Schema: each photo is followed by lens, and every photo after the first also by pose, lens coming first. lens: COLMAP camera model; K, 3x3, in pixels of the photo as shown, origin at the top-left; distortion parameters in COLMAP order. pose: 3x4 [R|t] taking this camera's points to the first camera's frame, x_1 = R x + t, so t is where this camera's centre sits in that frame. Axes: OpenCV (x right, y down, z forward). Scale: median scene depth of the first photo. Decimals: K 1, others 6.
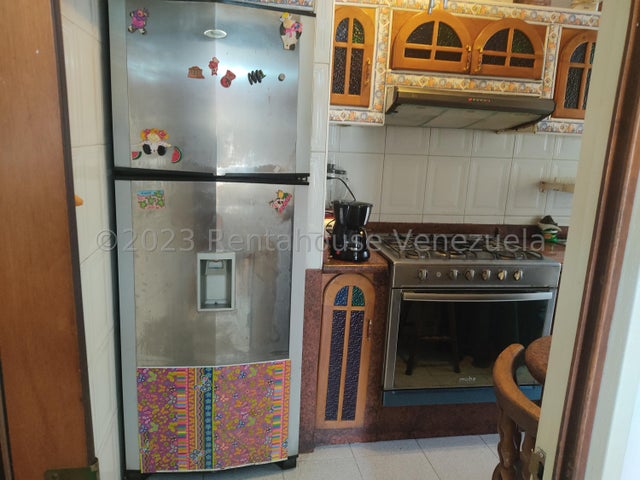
lens RADIAL K [[483.3, 0, 321.2], [0, 483.3, 240.4], [0, 0, 1]] dist [0.006457, -0.008495]
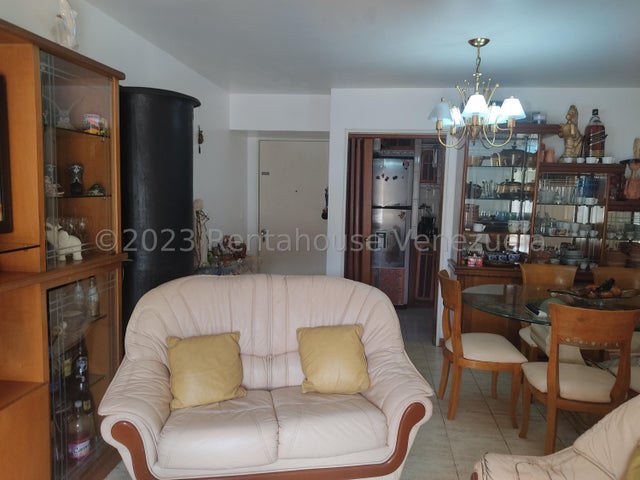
lens RADIAL K [[483.3, 0, 319.6], [0, 483.3, 239.7], [0, 0, 1]] dist [0.006457, -0.008495]
pose [[0.967497, 0.002816, -0.252866, 0.191894], [-0.027924, 0.995013, -0.095759, 0.398315], [0.251335, 0.099708, 0.962751, -2.149762]]
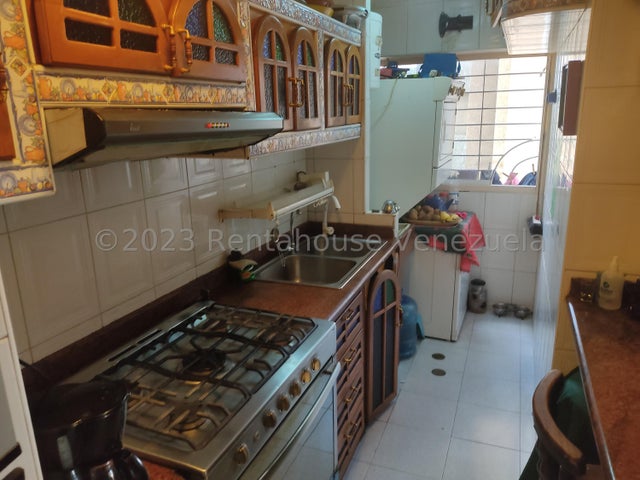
lens RADIAL K [[483.3, 0, 318.8], [0, 483.3, 242.3], [0, 0, 1]] dist [0.006457, -0.008495]
pose [[0.507554, -0.278667, 0.815312, -0.123196], [0.207625, 0.957927, 0.198159, -0.234663], [-0.836230, 0.068703, 0.544058, 0.564892]]
